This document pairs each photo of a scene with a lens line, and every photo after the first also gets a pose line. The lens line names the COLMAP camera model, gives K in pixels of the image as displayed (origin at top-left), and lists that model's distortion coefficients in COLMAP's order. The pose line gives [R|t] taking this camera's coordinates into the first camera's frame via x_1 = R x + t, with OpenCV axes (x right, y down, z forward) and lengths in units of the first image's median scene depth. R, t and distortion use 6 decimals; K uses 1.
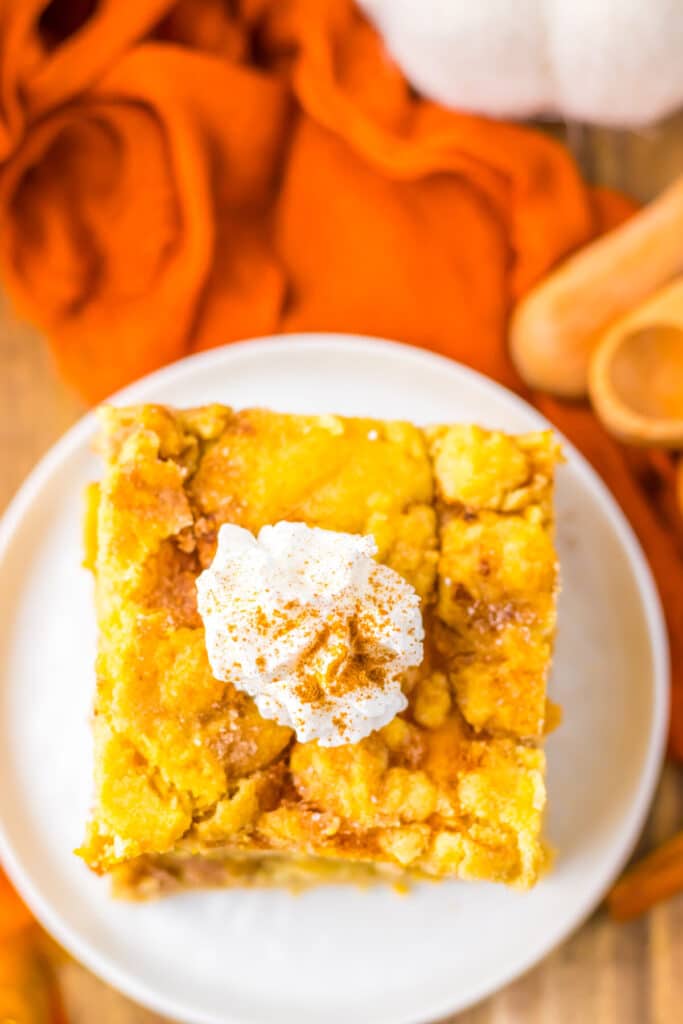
lens RADIAL K [[2581.5, 0, 341.0], [0, 2581.5, 509.8], [0, 0, 1]] dist [-0.139537, 0.000000]
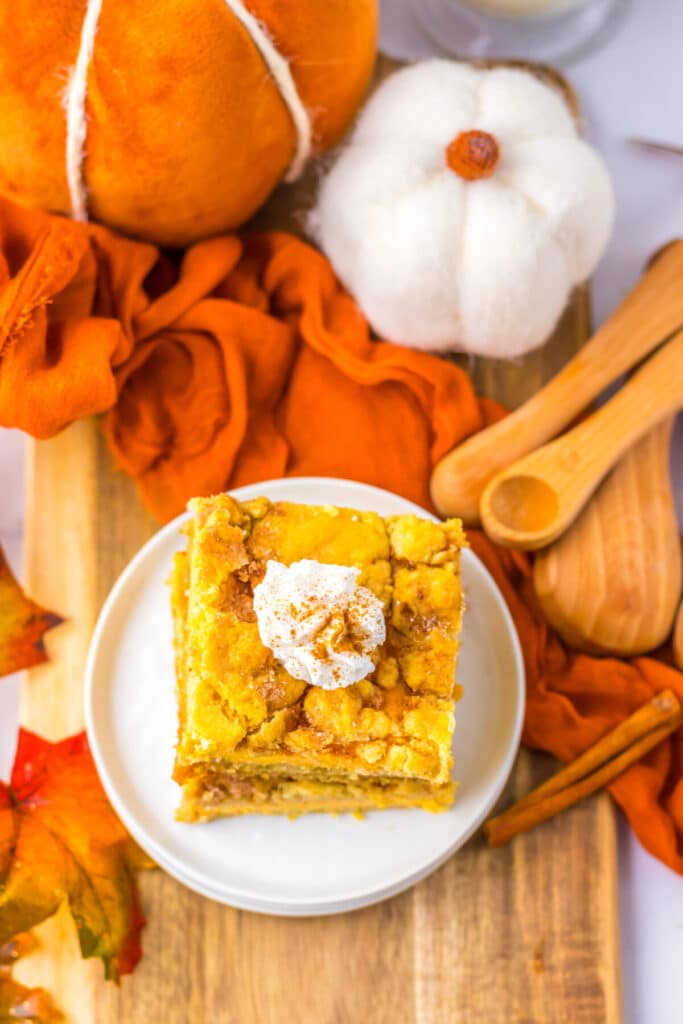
lens RADIAL K [[2581.5, 0, 342.1], [0, 2581.5, 513.6], [0, 0, 1]] dist [-0.139537, 0.000000]
pose [[0.997763, 0.030178, 0.059647, -0.097742], [-0.020354, 0.987081, -0.158927, 0.239118], [-0.063673, 0.157357, 0.985487, -0.671312]]
